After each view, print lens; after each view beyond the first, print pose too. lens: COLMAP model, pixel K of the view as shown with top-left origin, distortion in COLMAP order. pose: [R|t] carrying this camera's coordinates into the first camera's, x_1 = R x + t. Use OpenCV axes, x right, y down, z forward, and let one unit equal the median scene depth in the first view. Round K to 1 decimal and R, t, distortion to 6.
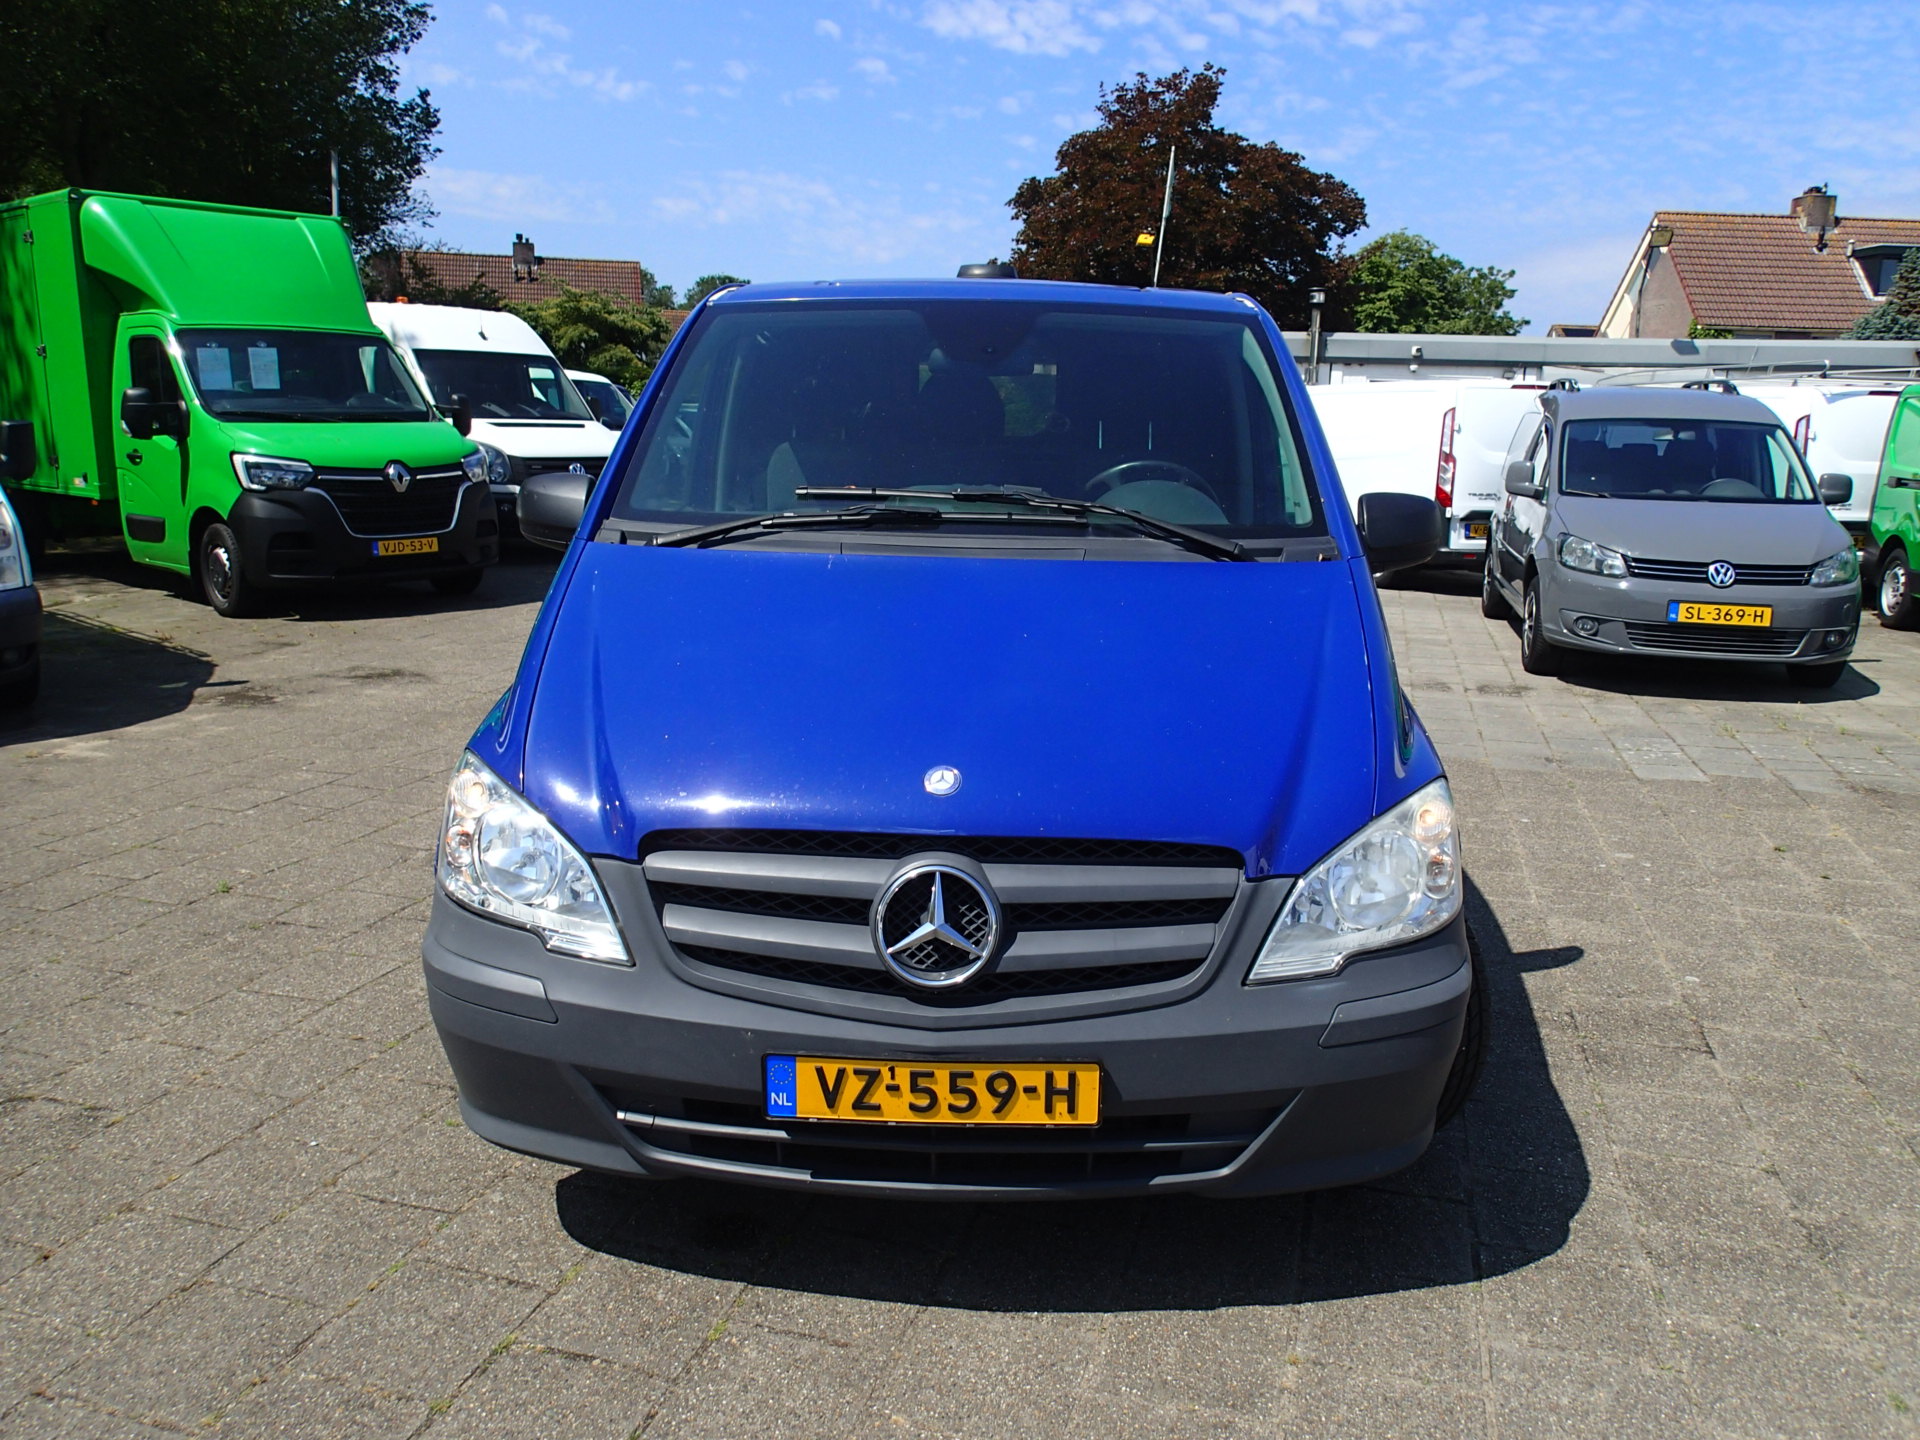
lens RADIAL K [[1437.8, 0, 967.6], [0, 1437.8, 719.0], [0, 0, 1]] dist [-0.005641, 0.004269]
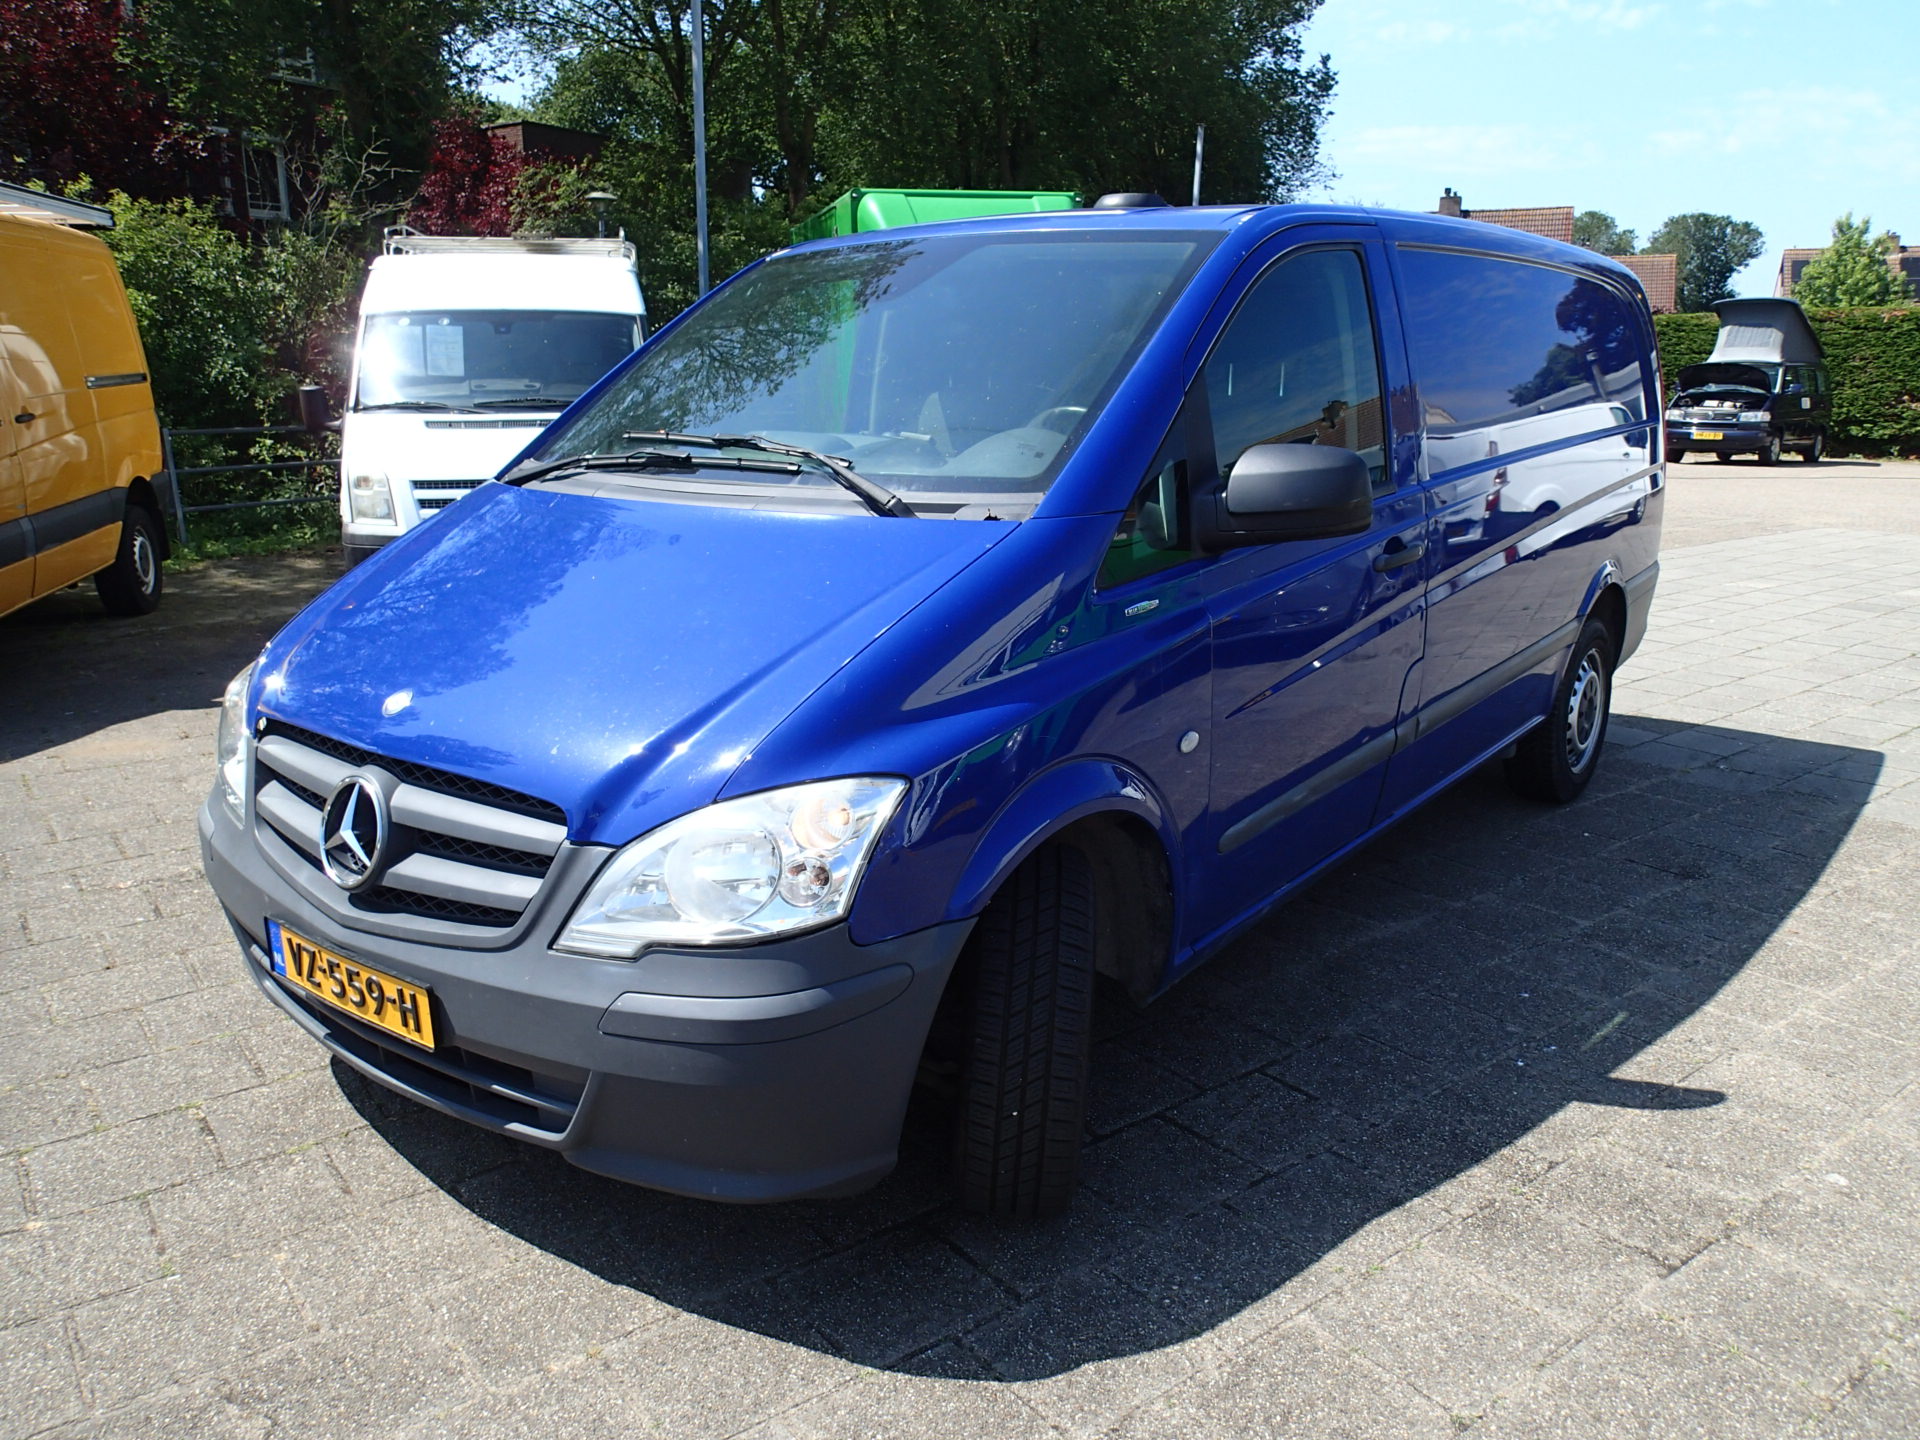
lens RADIAL K [[1423.9, 0, 960.0], [0, 1423.9, 720.0], [0, 0, 1]] dist [0.001326, -0.002913]
pose [[0.809774, 0.121854, -0.573949, 0.868404], [-0.104400, 0.992511, 0.063422, -0.051299], [0.577379, 0.008563, 0.816431, 0.348920]]
